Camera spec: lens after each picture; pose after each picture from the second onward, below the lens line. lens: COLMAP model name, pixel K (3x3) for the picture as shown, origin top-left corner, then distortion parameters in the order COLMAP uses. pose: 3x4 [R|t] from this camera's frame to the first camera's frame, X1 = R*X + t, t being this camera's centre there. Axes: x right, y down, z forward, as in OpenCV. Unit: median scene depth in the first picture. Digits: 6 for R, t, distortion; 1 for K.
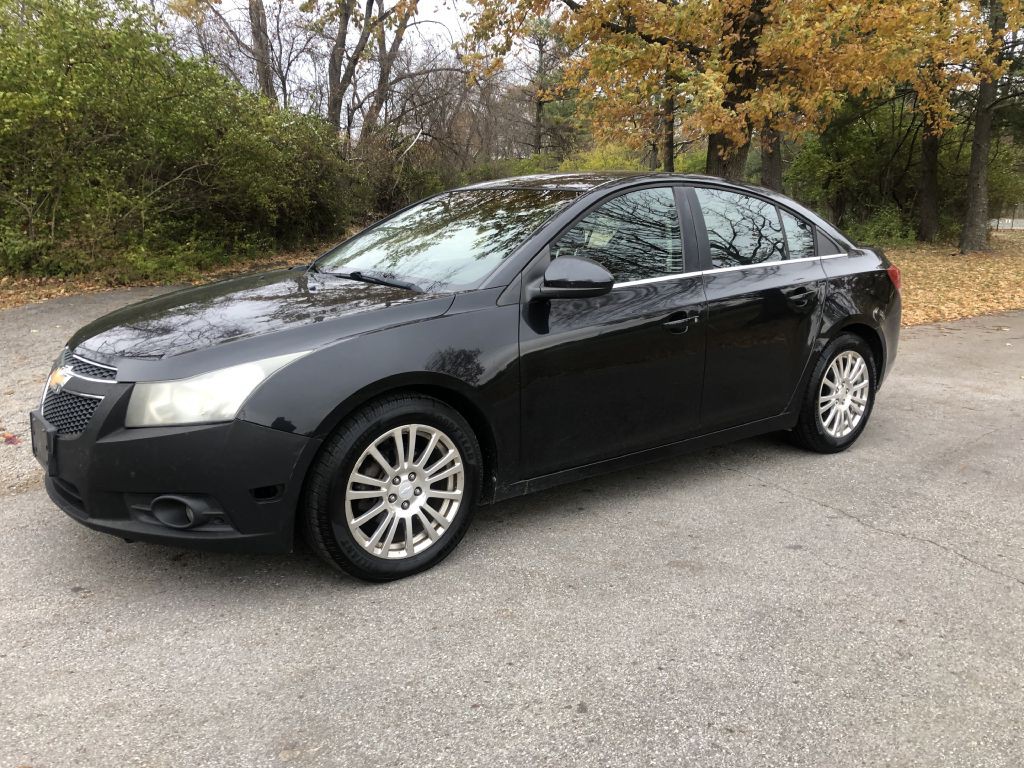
lens RADIAL K [[859.6, 0, 518.8], [0, 859.6, 377.8], [0, 0, 1]] dist [0.018402, 0.000006]
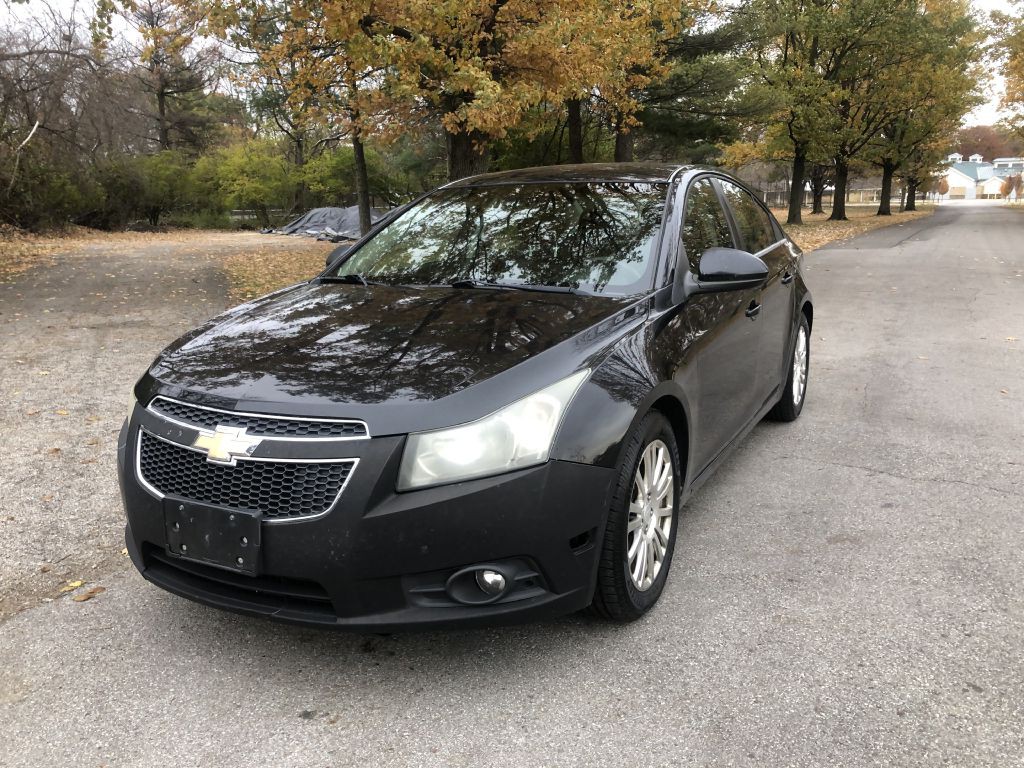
lens RADIAL K [[859.6, 0, 518.8], [0, 859.6, 377.8], [0, 0, 1]] dist [0.018402, 0.000006]
pose [[0.902605, -0.108897, 0.416468, -0.595588], [0.107710, 0.993831, 0.026427, -0.048895], [-0.416777, 0.021005, 0.908766, 0.213440]]
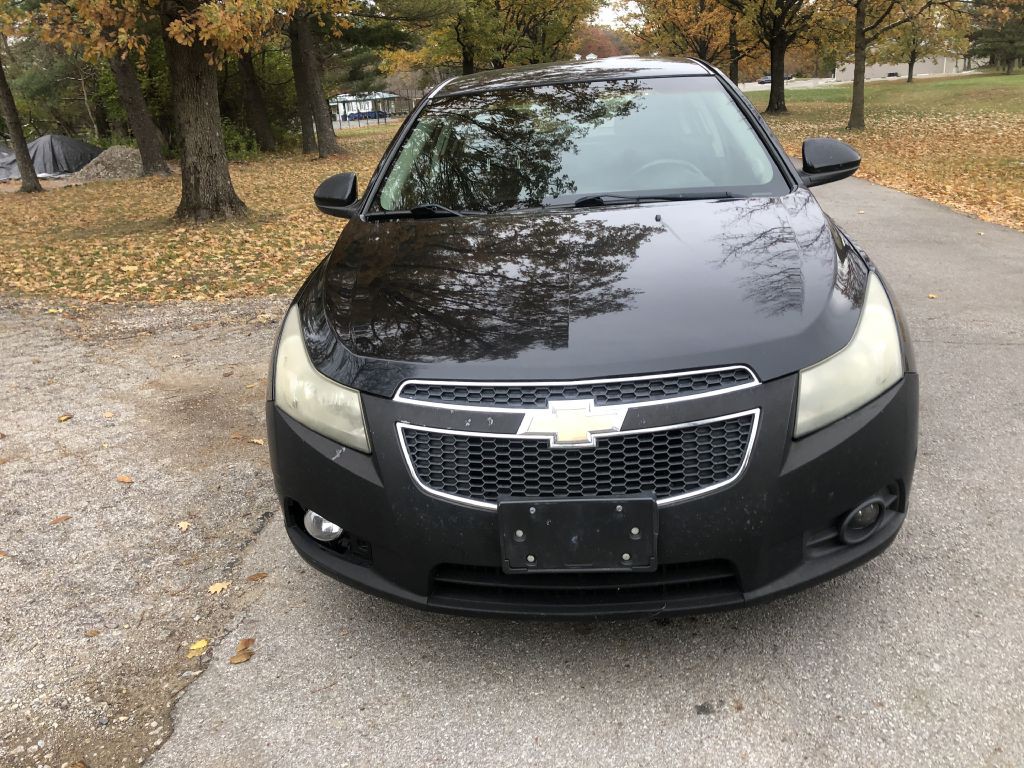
lens RADIAL K [[859.6, 0, 518.8], [0, 859.6, 377.8], [0, 0, 1]] dist [0.018402, 0.000006]
pose [[0.676185, -0.283855, 0.679853, -0.937462], [0.222838, 0.958373, 0.178508, -0.142684], [-0.702223, 0.030793, 0.711291, 0.591558]]
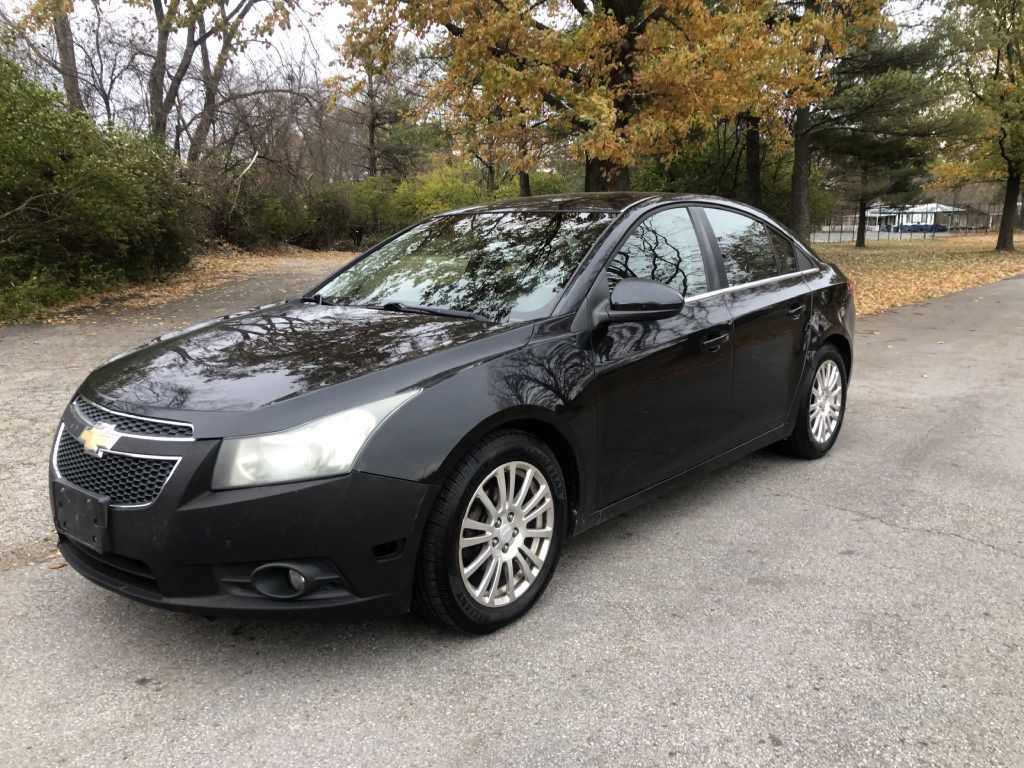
lens RADIAL K [[854.6, 0, 521.4], [0, 854.6, 383.4], [0, 0, 1]] dist [0.018032, 0.008130]
pose [[0.977999, -0.056242, 0.200885, -0.281552], [0.059612, 0.998164, -0.010759, -0.020235], [-0.199911, 0.022498, 0.979556, 0.070730]]
